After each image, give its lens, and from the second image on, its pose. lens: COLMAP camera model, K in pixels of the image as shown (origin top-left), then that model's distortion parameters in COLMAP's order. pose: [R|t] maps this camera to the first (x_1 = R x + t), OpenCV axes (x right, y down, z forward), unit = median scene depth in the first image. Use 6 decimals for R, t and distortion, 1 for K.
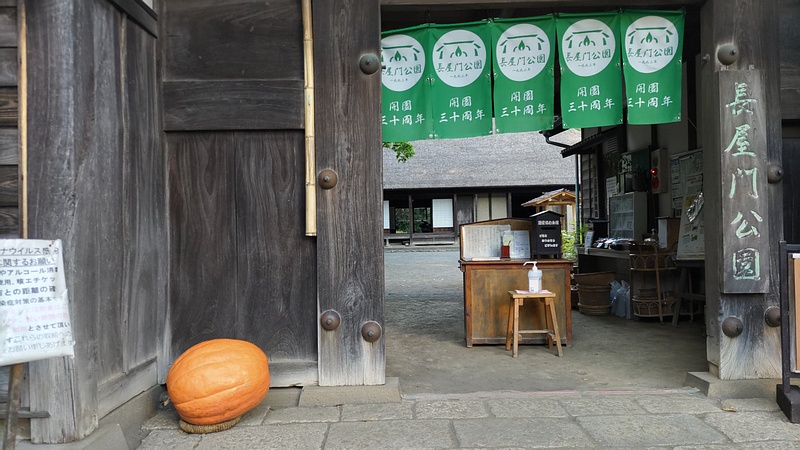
lens RADIAL K [[587.9, 0, 396.9], [0, 587.9, 229.2], [0, 0, 1]] dist [0.064920, -0.082784]
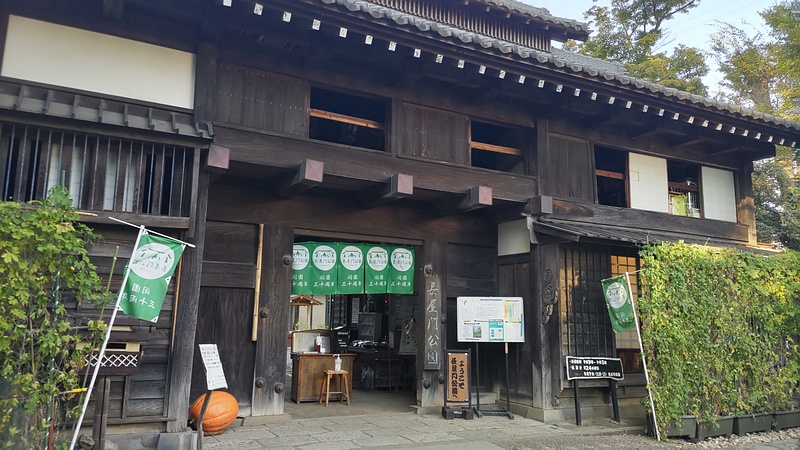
lens RADIAL K [[587.9, 0, 399.7], [0, 587.9, 223.5], [0, 0, 1]] dist [0.064920, -0.082784]
pose [[0.884214, 0.116248, 0.452385, -0.647014], [-0.041380, 0.984222, -0.172033, -0.054699], [-0.465245, 0.133395, 0.875073, -1.055668]]
